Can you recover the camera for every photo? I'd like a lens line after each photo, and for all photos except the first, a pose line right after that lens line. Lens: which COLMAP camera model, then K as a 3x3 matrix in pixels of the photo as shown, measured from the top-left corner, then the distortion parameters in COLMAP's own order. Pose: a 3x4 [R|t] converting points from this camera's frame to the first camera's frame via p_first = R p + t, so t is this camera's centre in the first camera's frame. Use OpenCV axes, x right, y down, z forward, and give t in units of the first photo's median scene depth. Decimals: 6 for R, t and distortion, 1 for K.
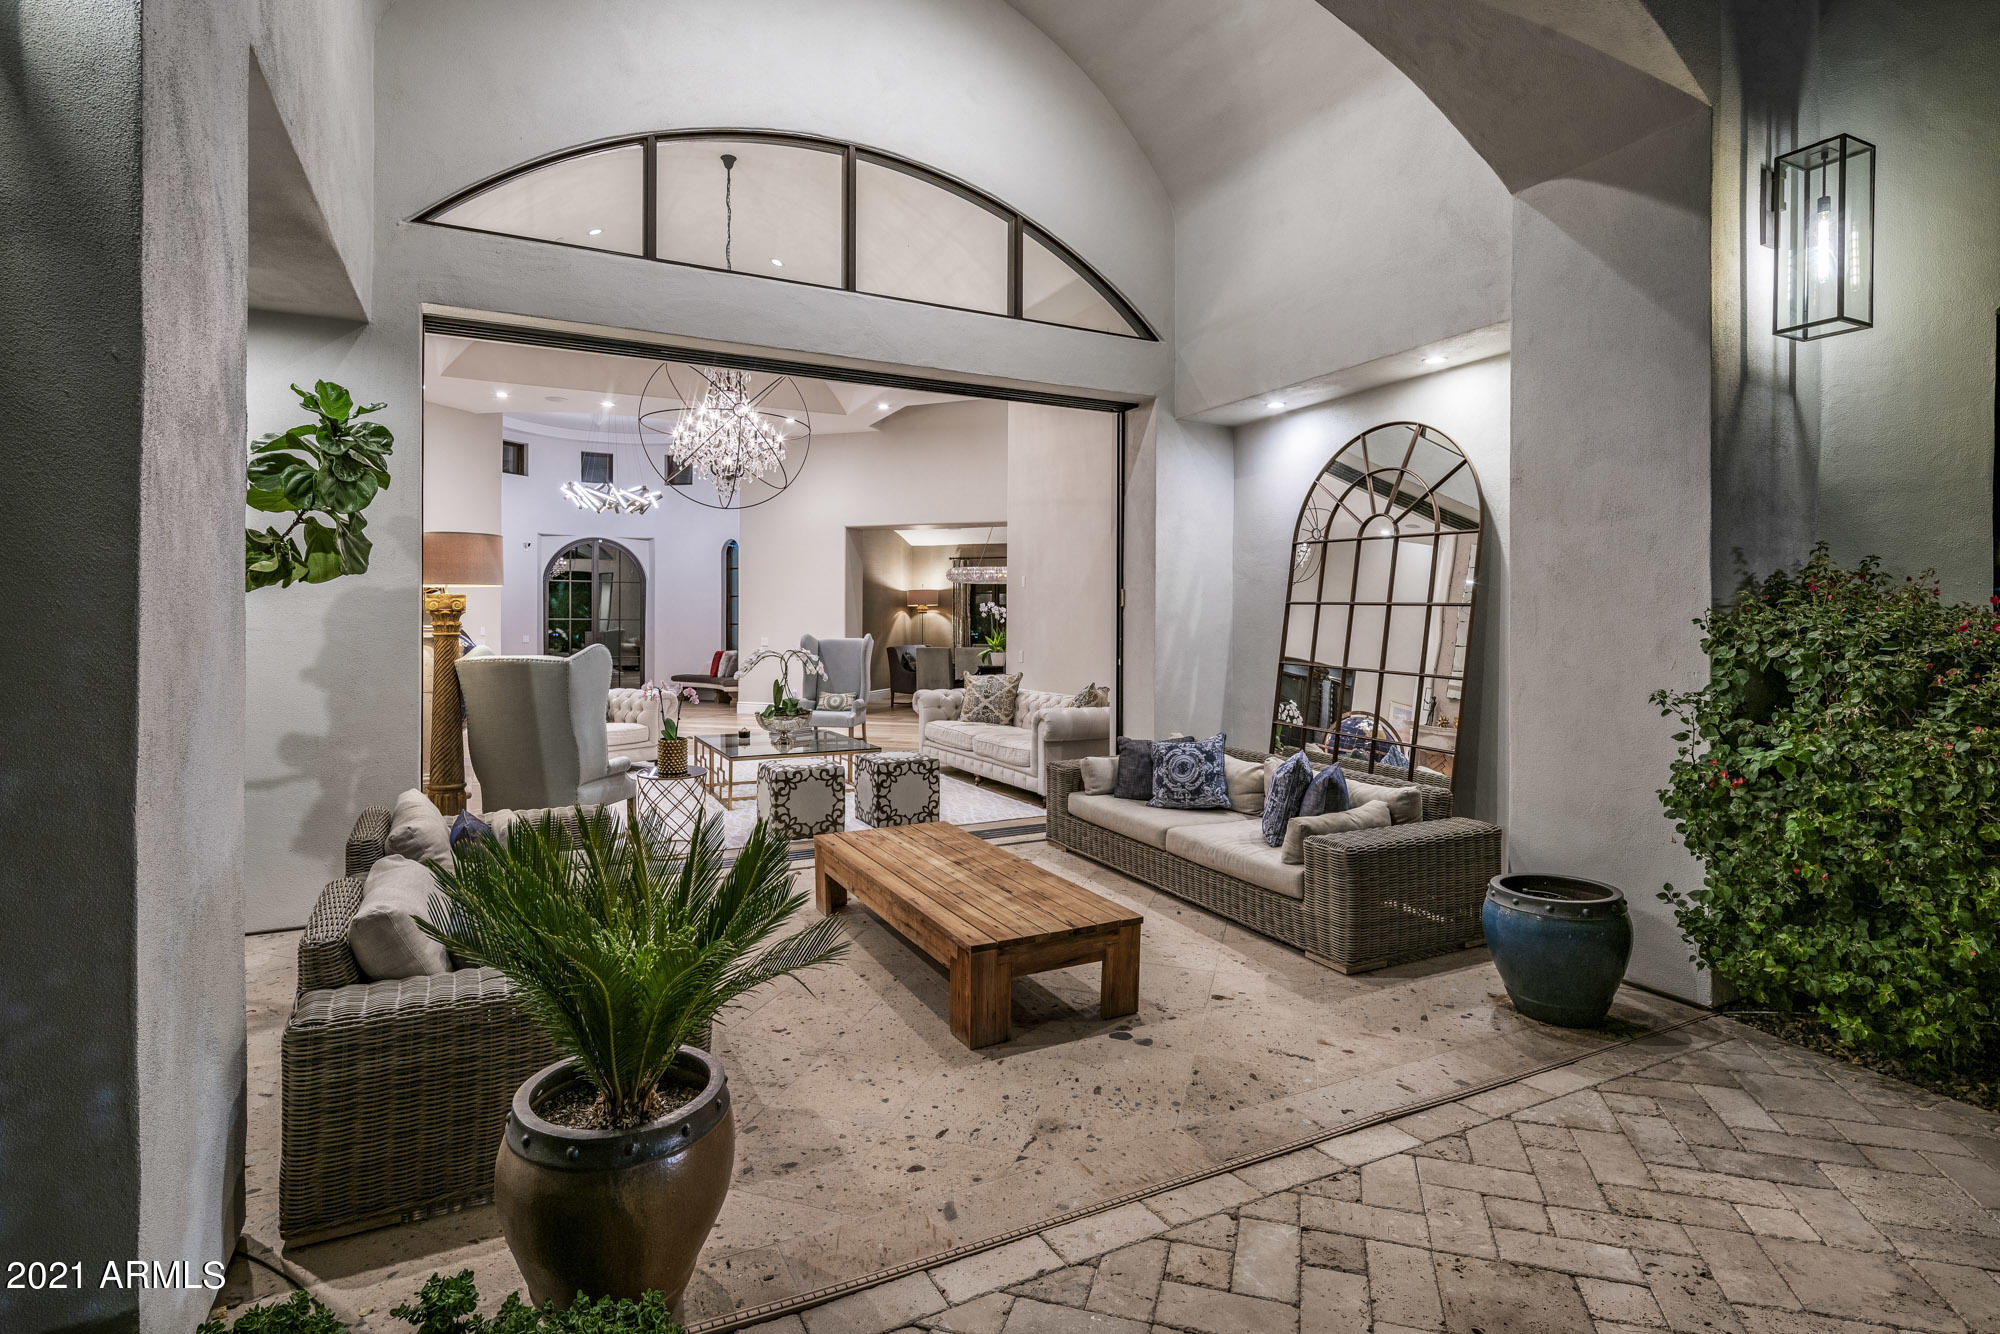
lens RADIAL K [[970.9, 0, 998.8], [0, 970.9, 627.2], [0, 0, 1]] dist [-0.001038, -0.000502]
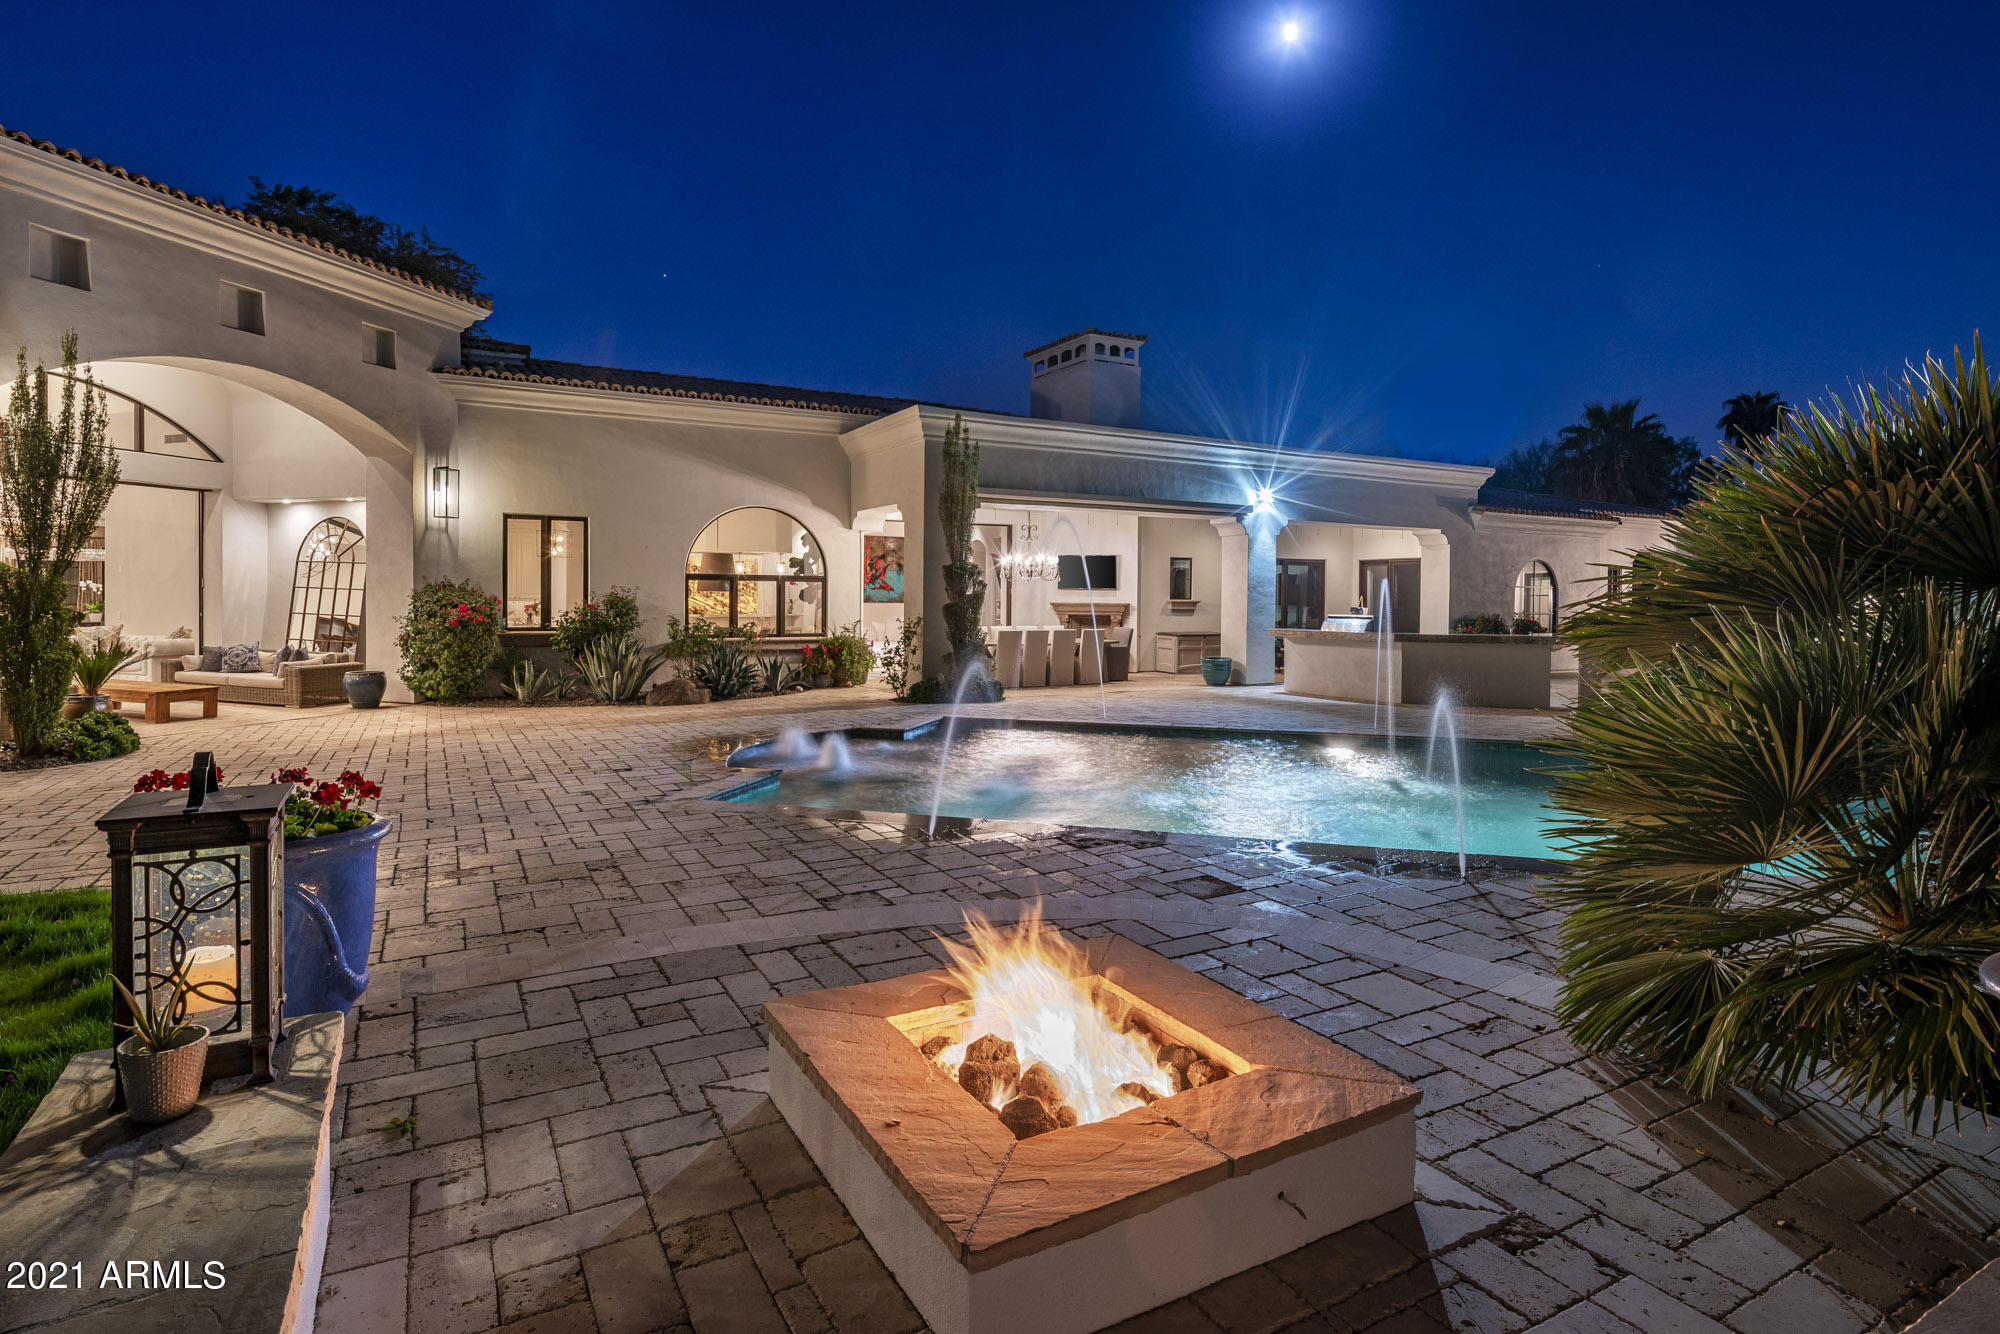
lens RADIAL K [[1027.7, 0, 1003.3], [0, 1027.7, 614.7], [0, 0, 1]] dist [0.003372, -0.000042]
pose [[0.690942, -0.006901, 0.722877, -0.329408], [-0.003465, 0.999911, 0.012858, 0.003738], [-0.722902, -0.011389, 0.690857, -2.049659]]
